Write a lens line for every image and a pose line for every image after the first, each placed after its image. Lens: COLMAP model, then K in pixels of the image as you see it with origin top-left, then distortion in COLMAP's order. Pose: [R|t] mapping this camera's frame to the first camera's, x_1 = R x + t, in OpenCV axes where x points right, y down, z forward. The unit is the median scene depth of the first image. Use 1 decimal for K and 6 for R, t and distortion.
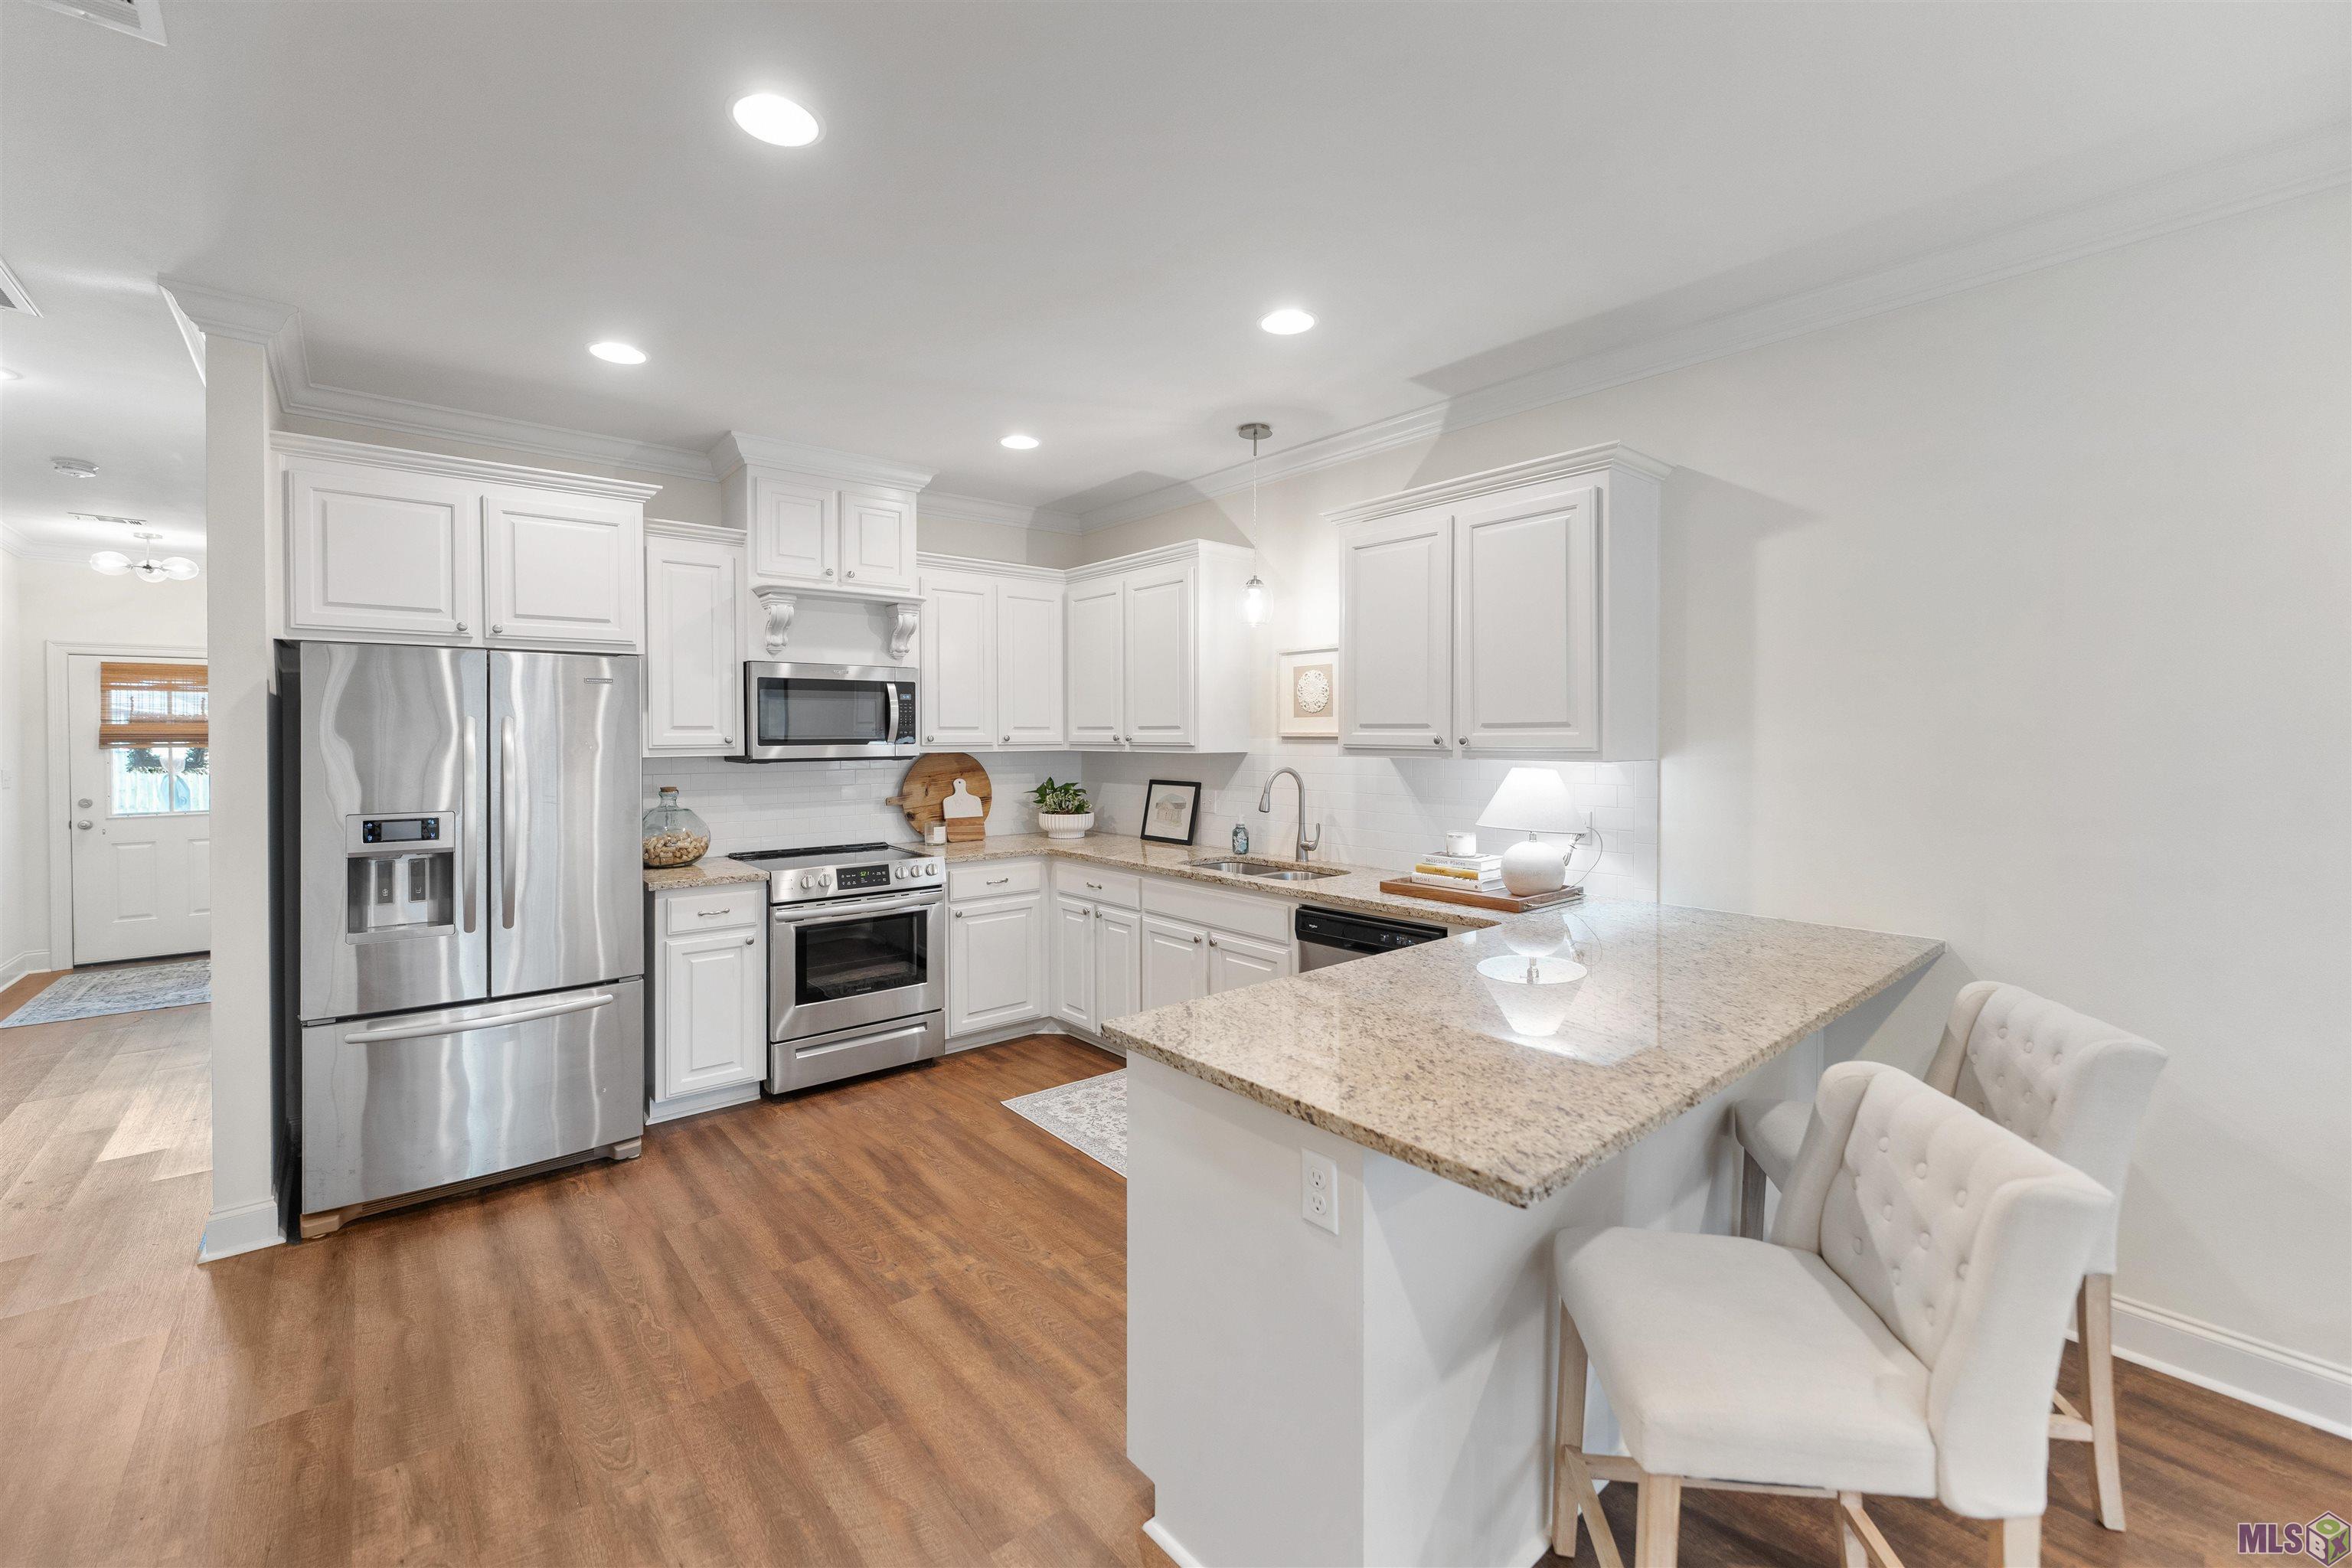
lens RADIAL K [[952.6, 0, 1171.7], [0, 952.6, 737.1], [0, 0, 1]] dist [0.003353, -0.000170]
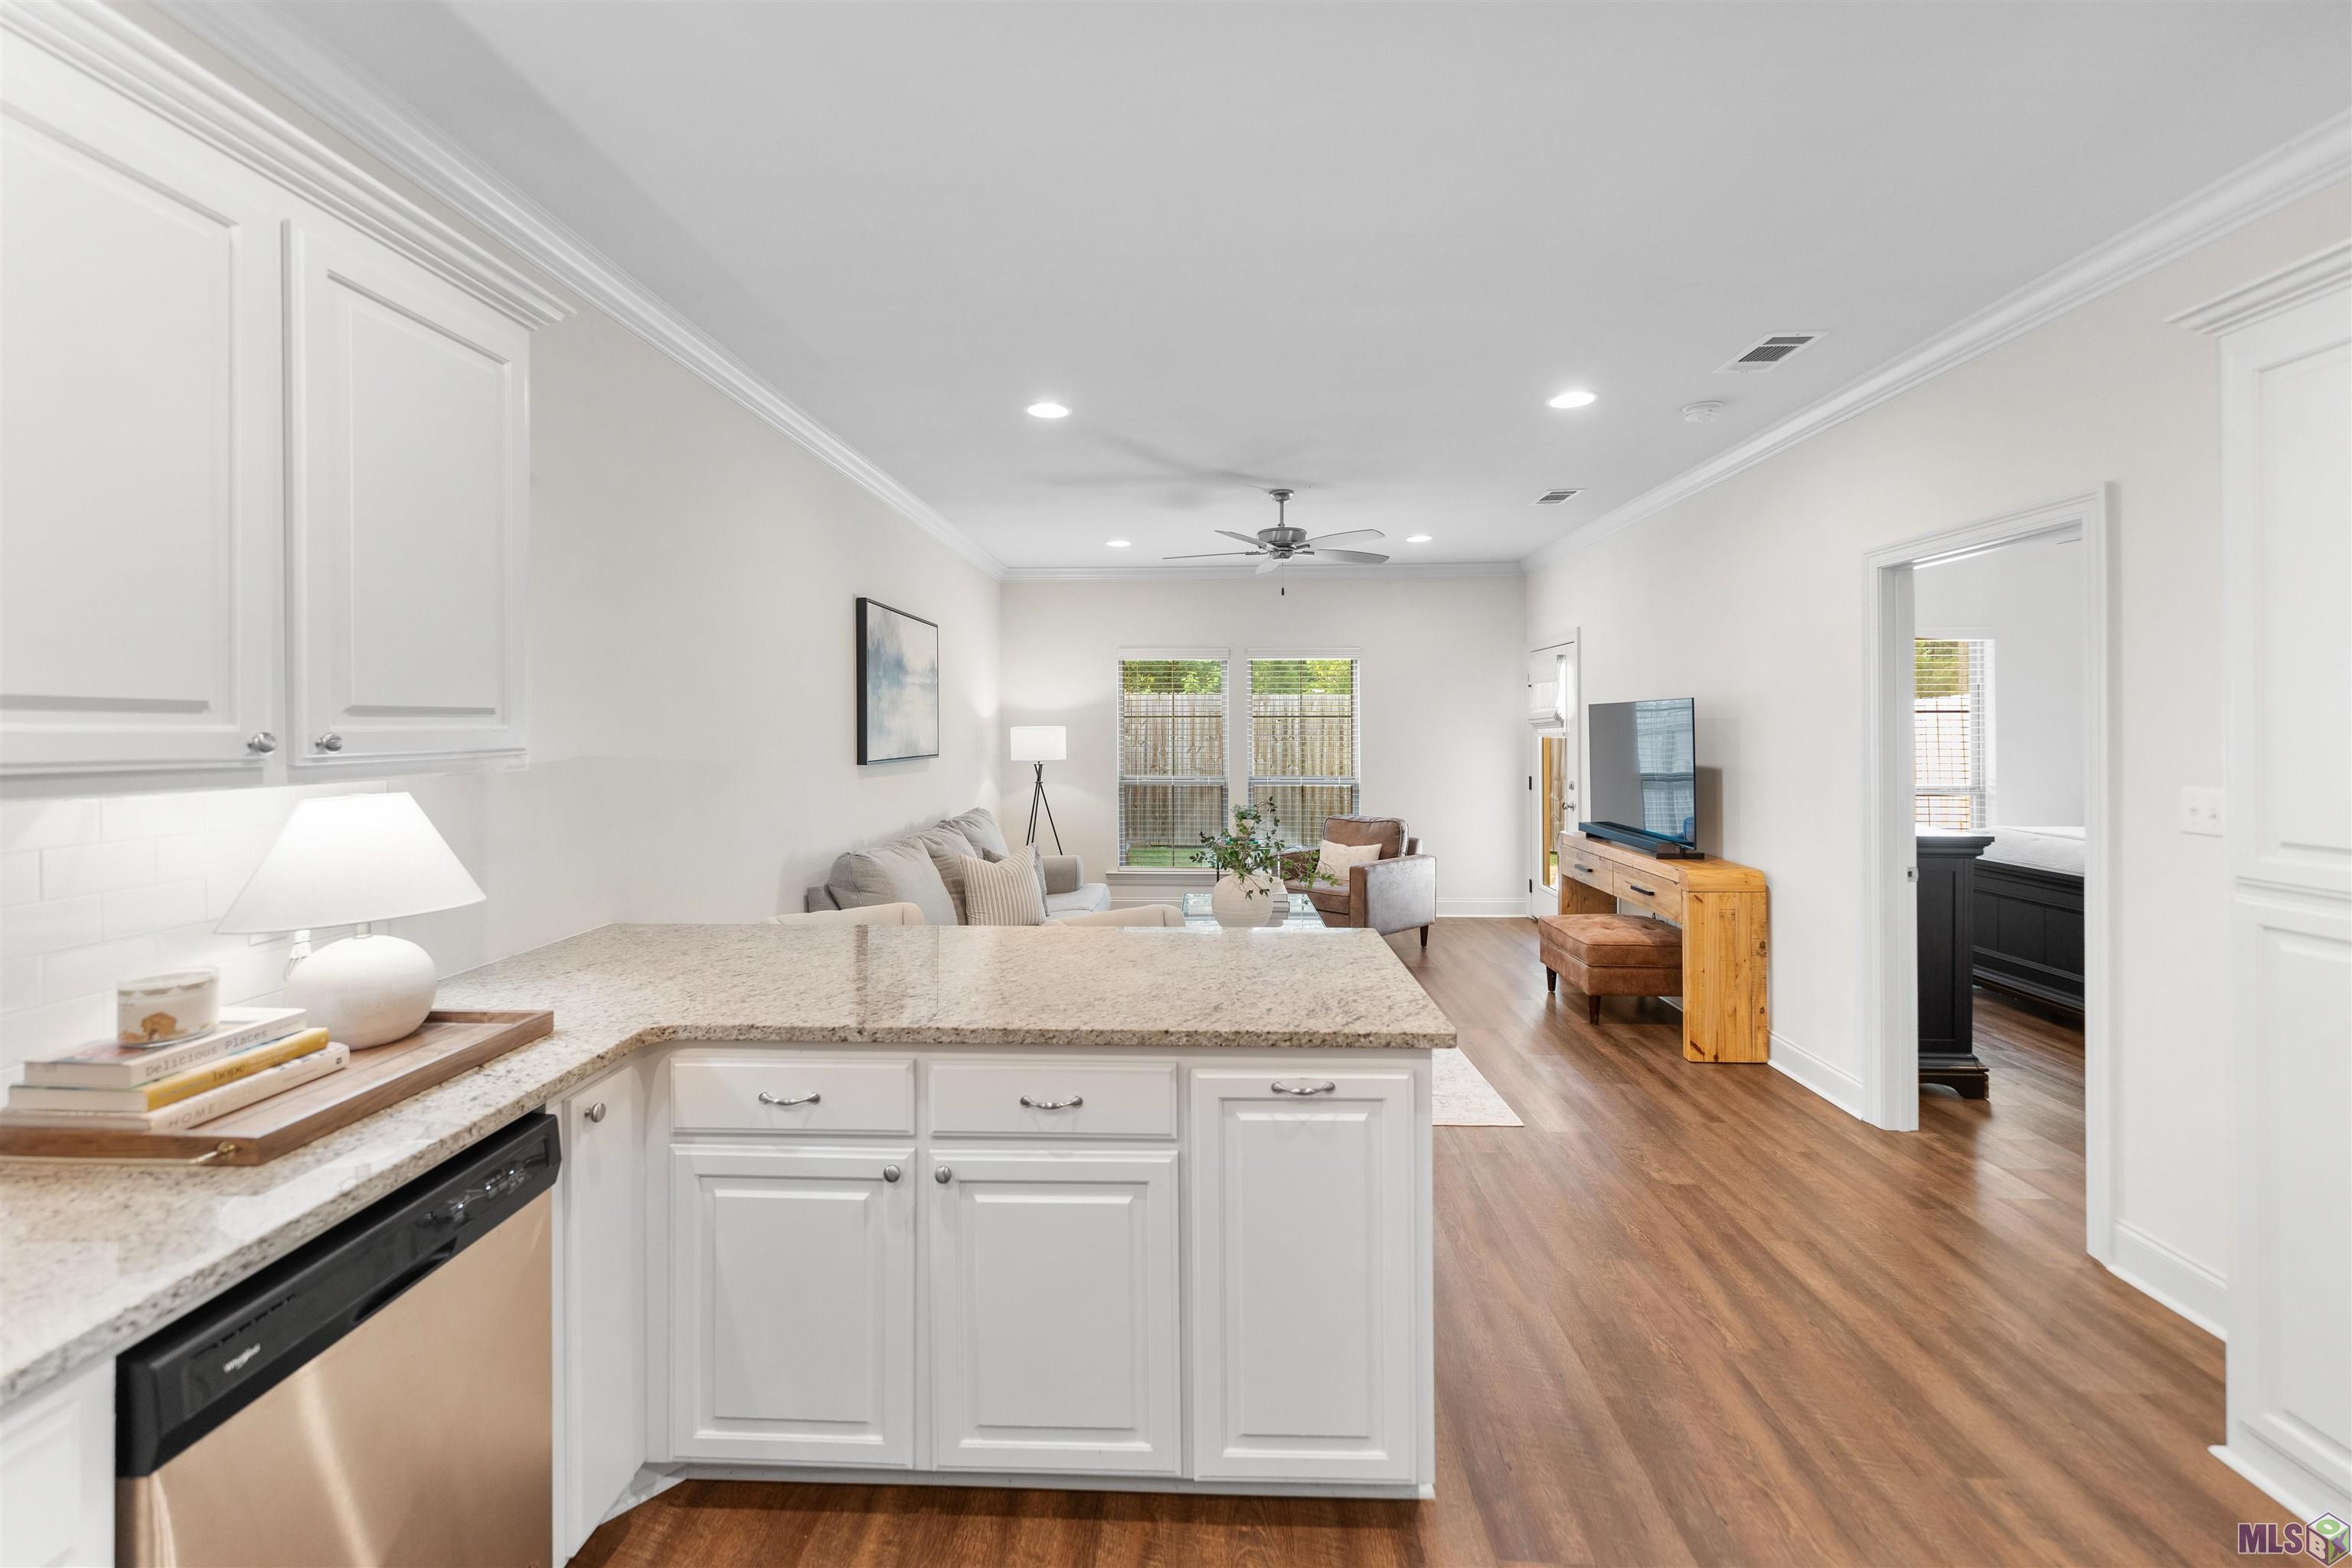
lens RADIAL K [[952.6, 0, 1174.1], [0, 952.6, 726.4], [0, 0, 1]] dist [0.003353, -0.000170]
pose [[-0.729761, 0.005022, 0.683684, -0.226439], [0.007487, 0.999972, 0.000647, -0.001273], [-0.683662, 0.005590, -0.729778, 0.817774]]
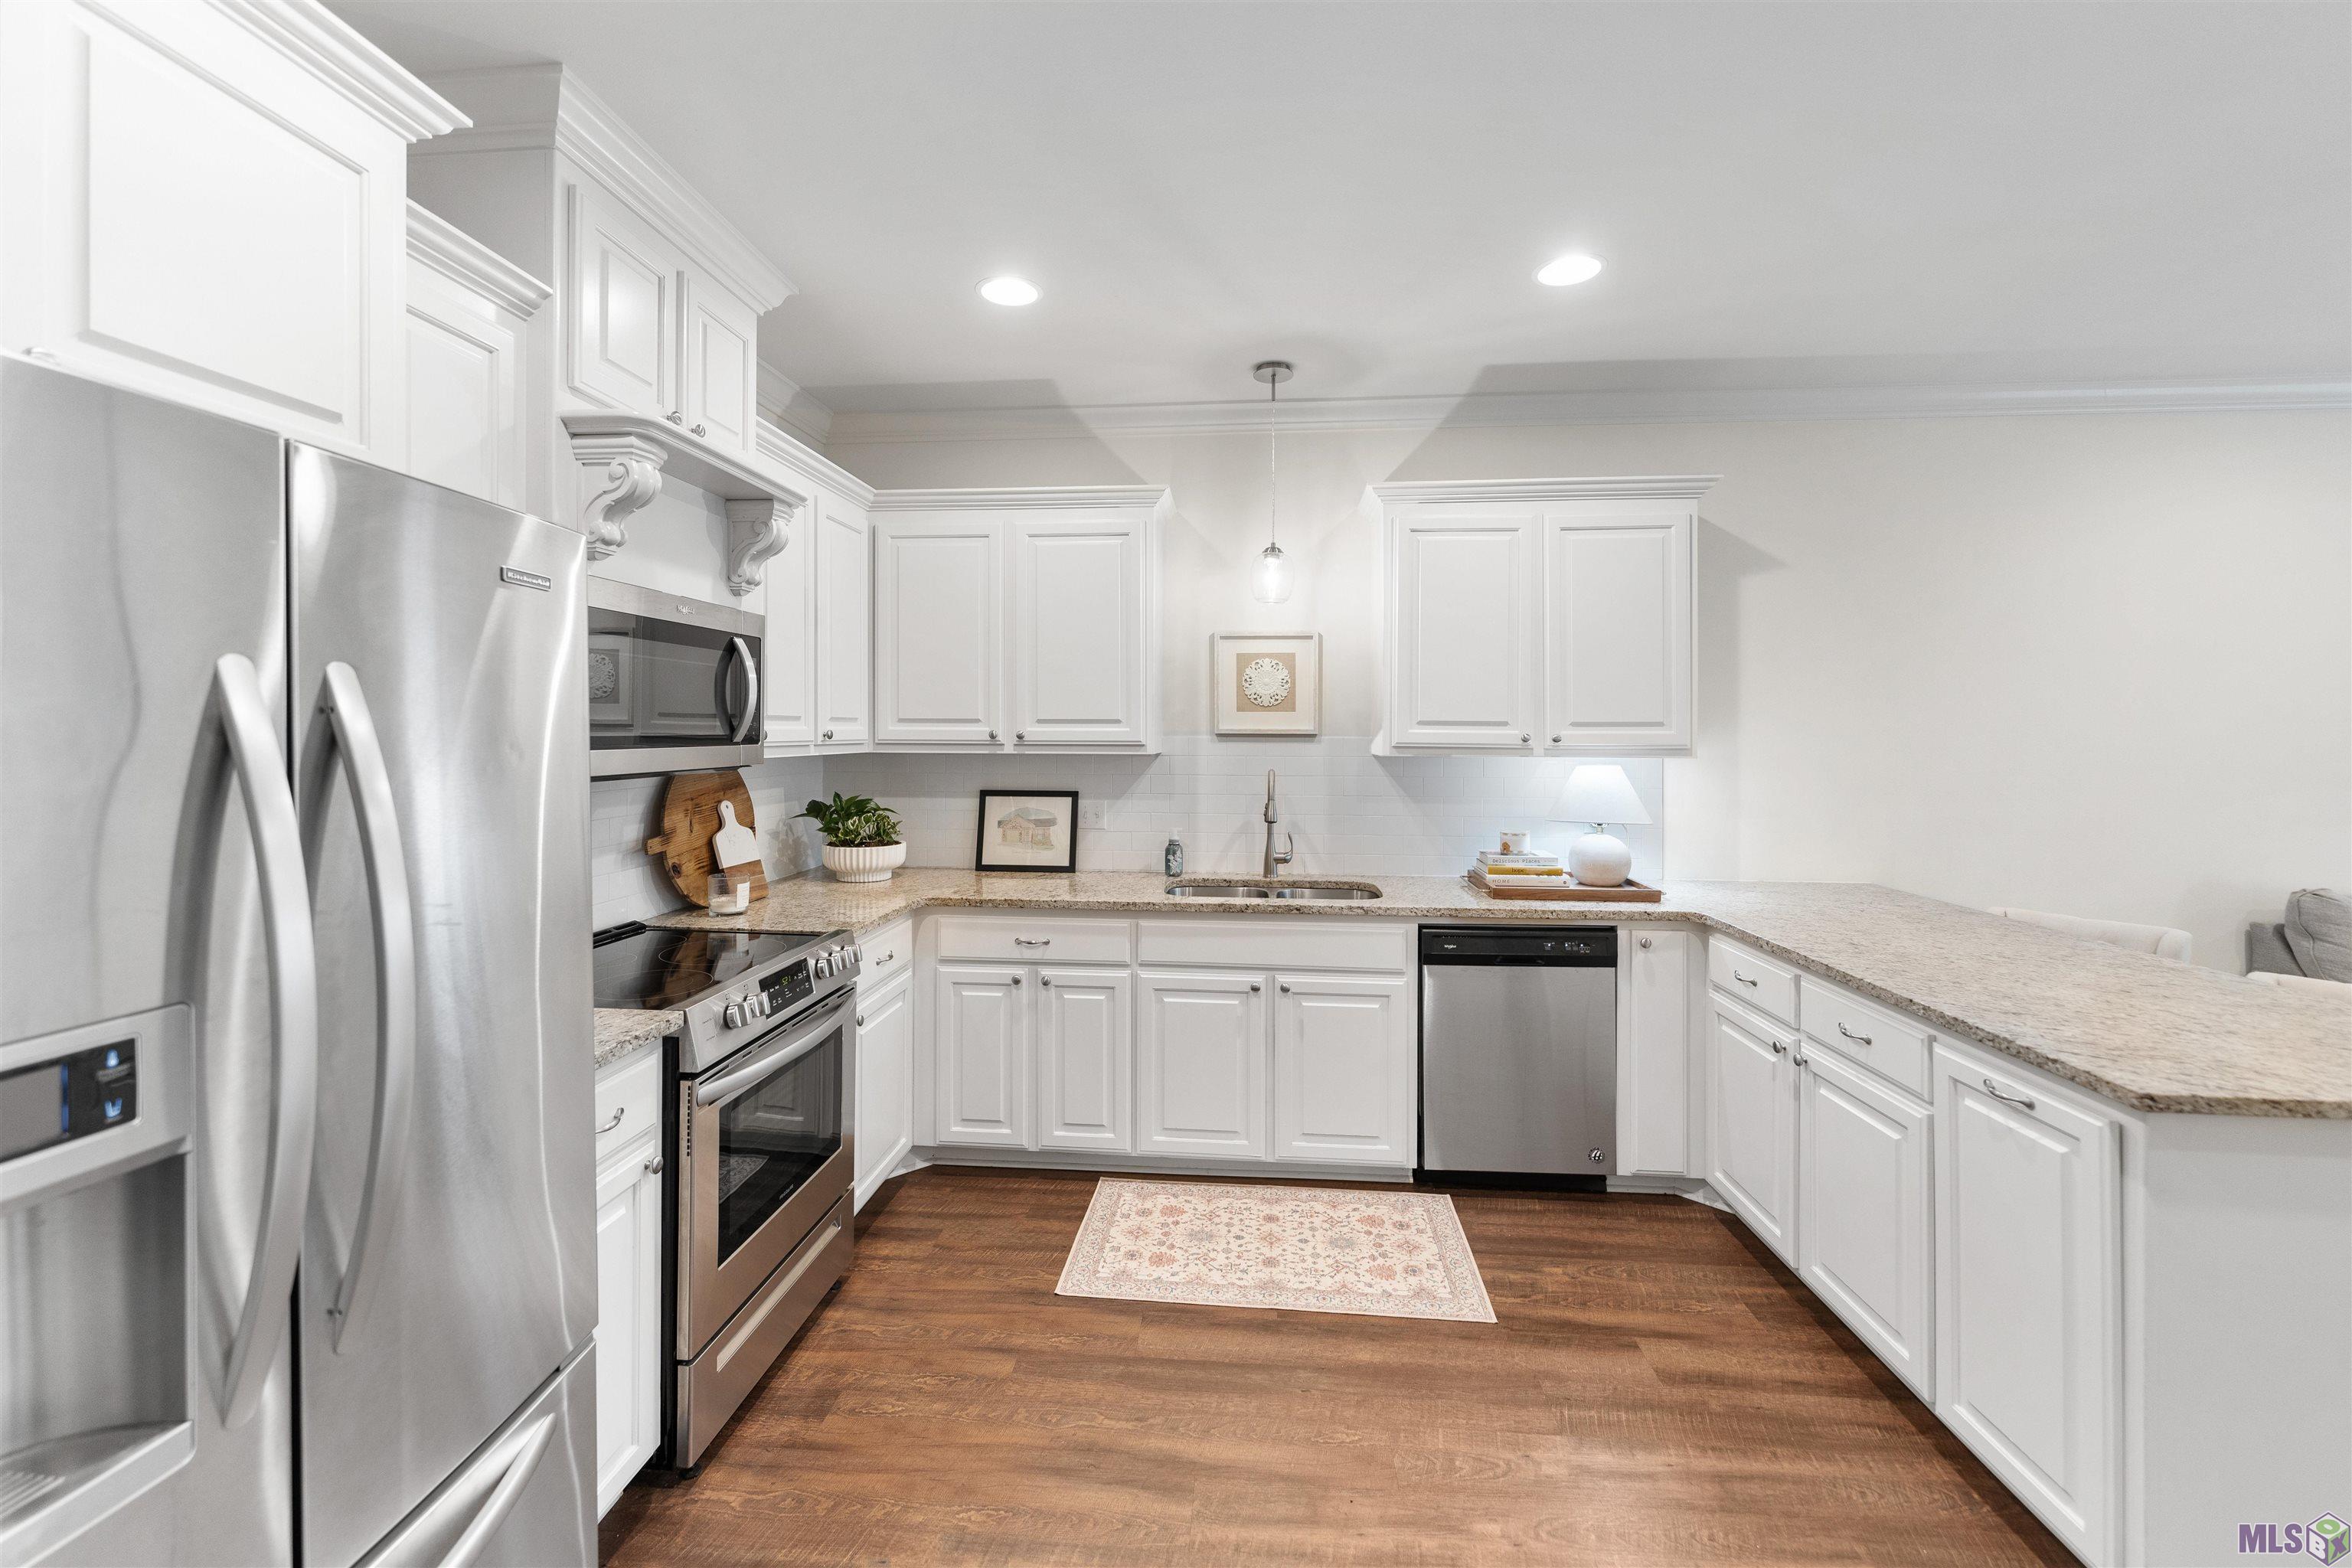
lens RADIAL K [[952.6, 0, 1175.6], [0, 952.6, 725.4], [0, 0, 1]] dist [0.003353, -0.000170]
pose [[0.711674, 0.008643, 0.702457, -0.536674], [-0.003156, 0.999954, -0.009106, -0.000056], [-0.702503, 0.004263, 0.711668, 0.437988]]
